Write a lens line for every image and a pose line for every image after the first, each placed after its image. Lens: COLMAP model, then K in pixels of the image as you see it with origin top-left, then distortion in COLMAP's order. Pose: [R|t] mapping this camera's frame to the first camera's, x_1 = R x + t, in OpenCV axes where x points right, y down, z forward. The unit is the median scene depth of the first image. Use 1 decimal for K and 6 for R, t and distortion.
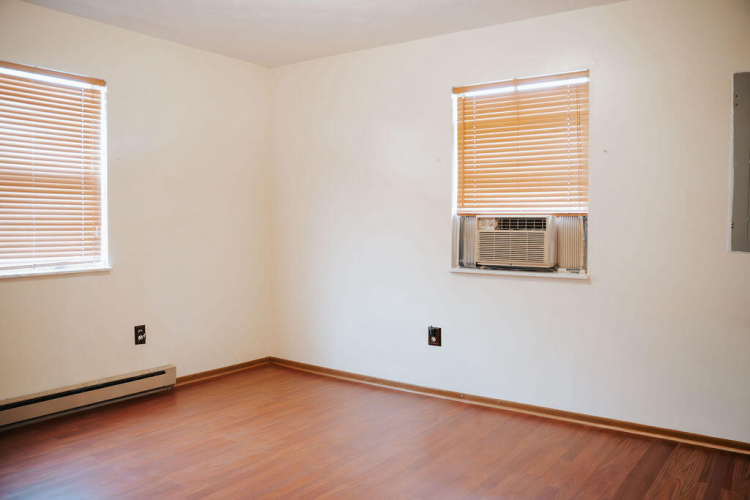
lens RADIAL K [[616.9, 0, 378.5], [0, 616.9, 249.2], [0, 0, 1]] dist [-0.121705, 0.083594]
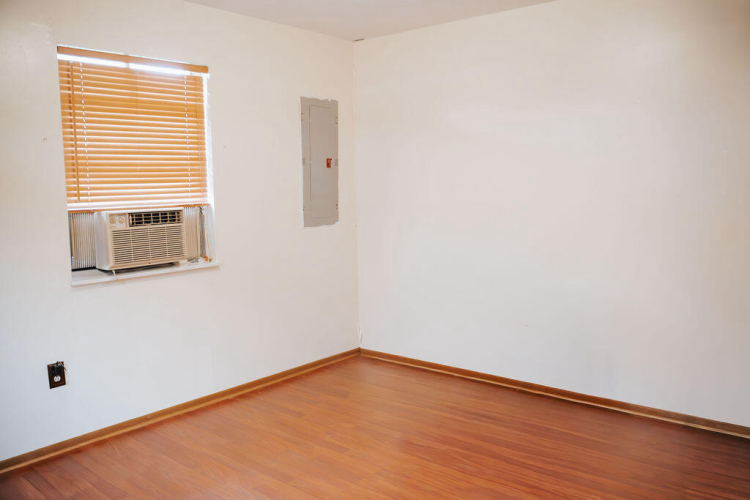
lens RADIAL K [[616.9, 0, 378.5], [0, 616.9, 249.2], [0, 0, 1]] dist [-0.121705, 0.083594]
pose [[0.062057, -0.110055, 0.991986, -0.655631], [0.062540, 0.992378, 0.106186, -0.070625], [-0.996111, 0.055449, 0.068467, 0.603745]]
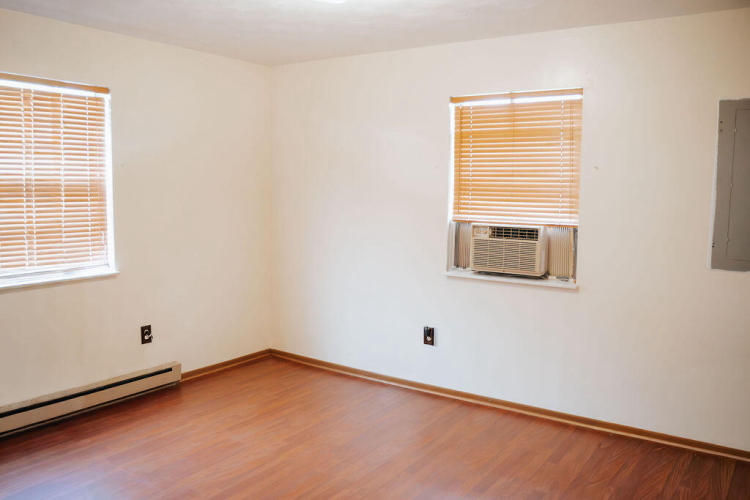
lens RADIAL K [[615.7, 0, 387.3], [0, 615.7, 247.6], [0, 0, 1]] dist [-0.116344, 0.074817]
pose [[0.999603, 0.006069, 0.027532, -0.011973], [-0.007587, 0.998436, 0.055391, -0.072805], [-0.027152, -0.055578, 0.998085, -0.037248]]
